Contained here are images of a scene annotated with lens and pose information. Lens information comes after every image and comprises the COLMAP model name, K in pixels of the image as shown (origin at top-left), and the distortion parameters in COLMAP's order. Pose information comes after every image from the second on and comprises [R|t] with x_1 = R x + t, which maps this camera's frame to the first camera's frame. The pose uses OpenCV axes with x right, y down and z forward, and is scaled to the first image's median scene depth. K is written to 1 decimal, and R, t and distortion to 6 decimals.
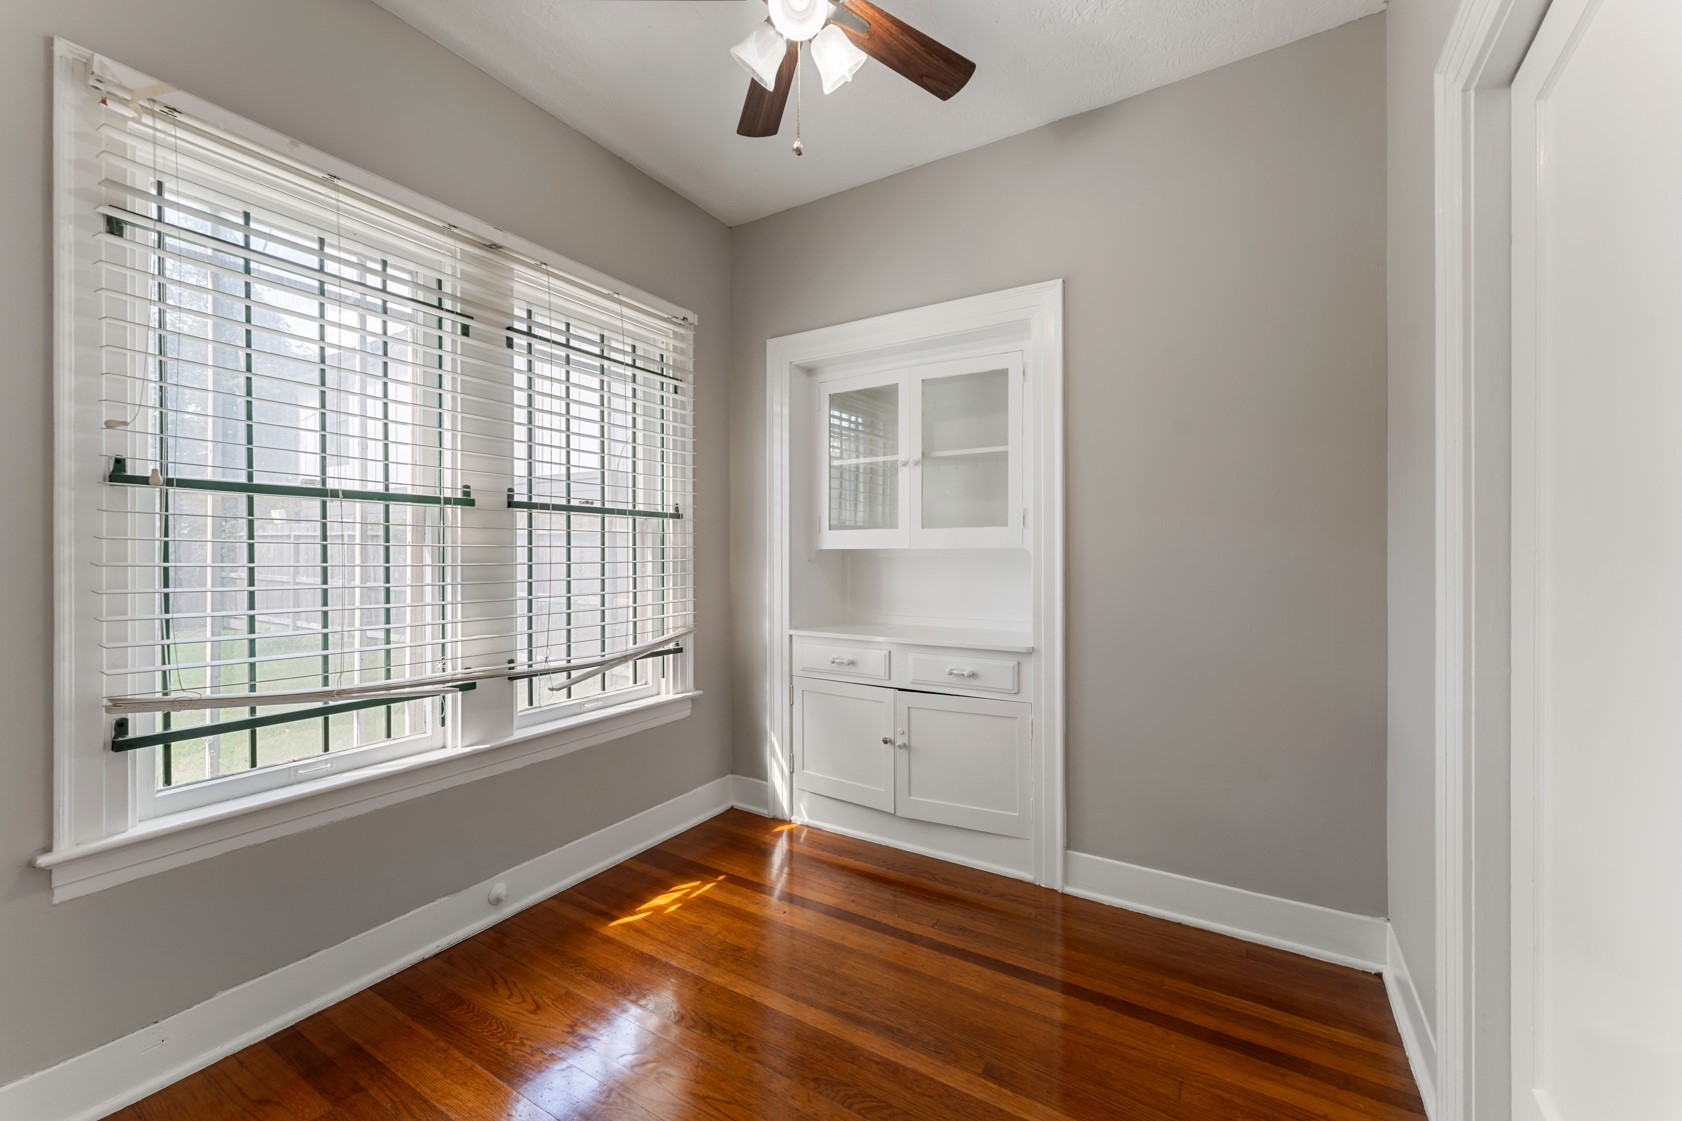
lens RADIAL K [[677.8, 0, 828.7], [0, 677.8, 553.5], [0, 0, 1]] dist [0.000620, -0.000193]
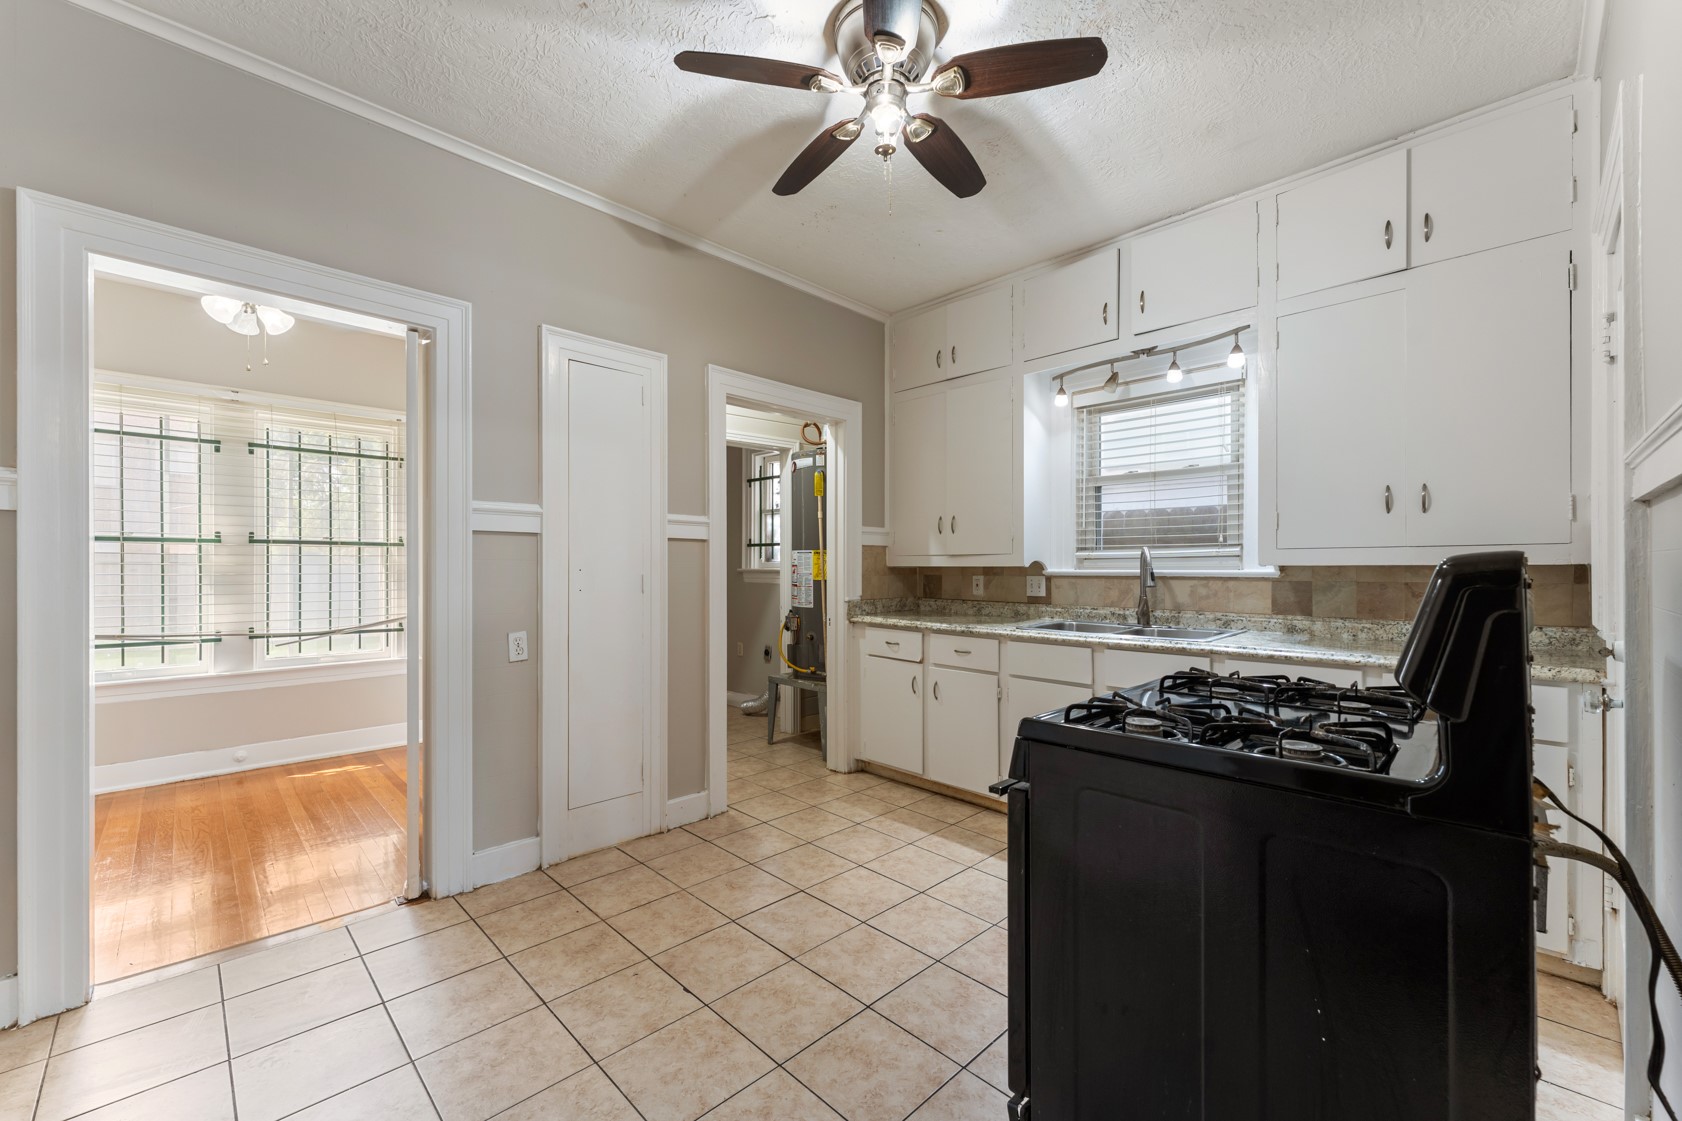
lens RADIAL K [[677.8, 0, 839.9], [0, 677.8, 568.4], [0, 0, 1]] dist [0.000620, -0.000193]
pose [[0.973899, 0.002850, -0.226965, 1.466313], [-0.002248, 0.999993, 0.002911, -0.008706], [0.226972, -0.002325, 0.973899, -0.404473]]
